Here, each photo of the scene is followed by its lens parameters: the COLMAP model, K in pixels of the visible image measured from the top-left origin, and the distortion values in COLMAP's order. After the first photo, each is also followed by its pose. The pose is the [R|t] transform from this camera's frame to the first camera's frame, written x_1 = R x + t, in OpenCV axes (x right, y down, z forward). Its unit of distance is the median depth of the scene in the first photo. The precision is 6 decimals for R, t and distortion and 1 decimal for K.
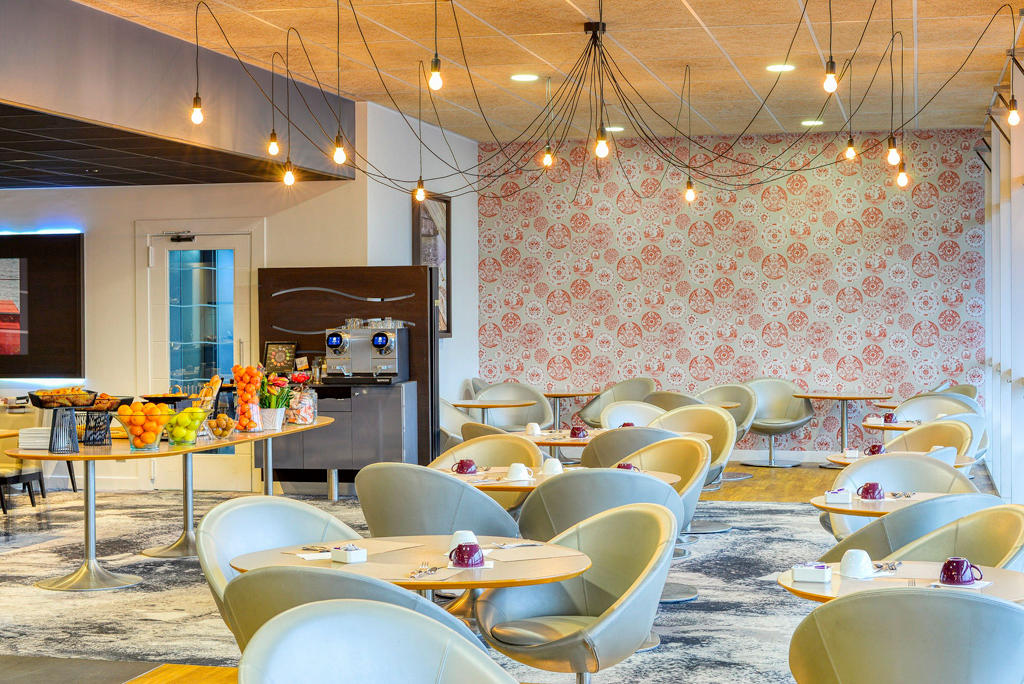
lens RADIAL K [[2078.8, 0, 512.0], [0, 2078.8, 342.0], [0, 0, 1]] dist [0.019764, 0.180663]
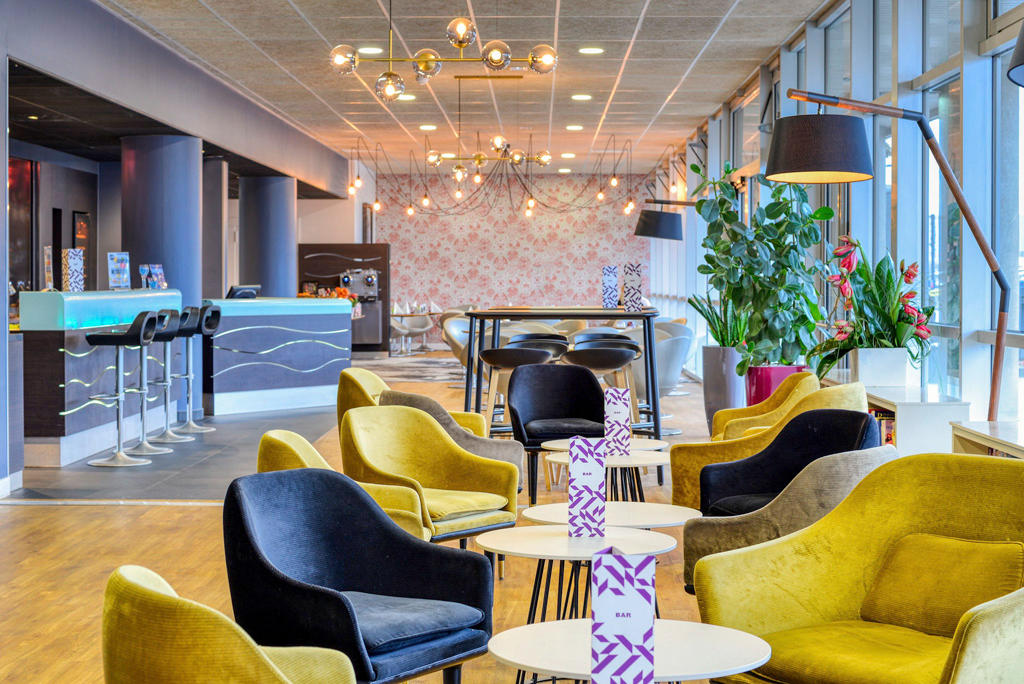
lens RADIAL K [[2083.7, 0, 512.8], [0, 2083.7, 392.7], [0, 0, 1]] dist [0.031552, 0.034708]
pose [[0.983543, -0.002930, 0.180649, -0.237832], [-0.003941, 0.999282, 0.037669, 0.025968], [-0.180630, -0.037761, 0.982826, -0.843792]]
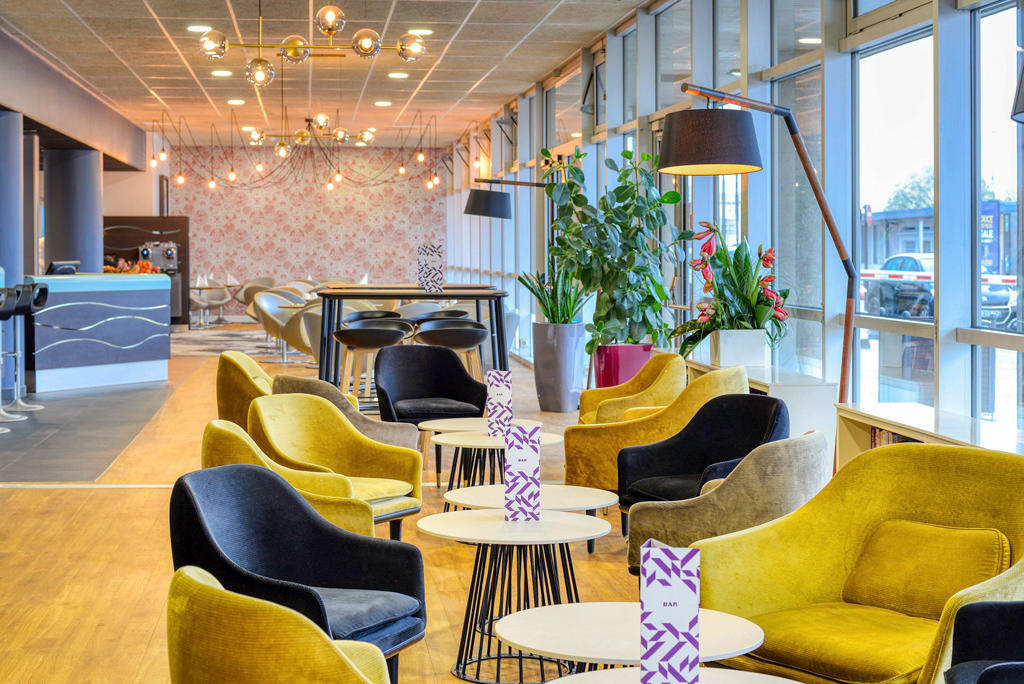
lens RADIAL K [[2078.8, 0, 512.0], [0, 2078.8, 342.0], [0, 0, 1]] dist [0.019764, 0.180663]
pose [[0.957437, -0.004953, 0.288601, -0.265919], [-0.003371, 0.999593, 0.028337, 0.022261], [-0.288624, -0.028103, 0.957030, -0.847937]]
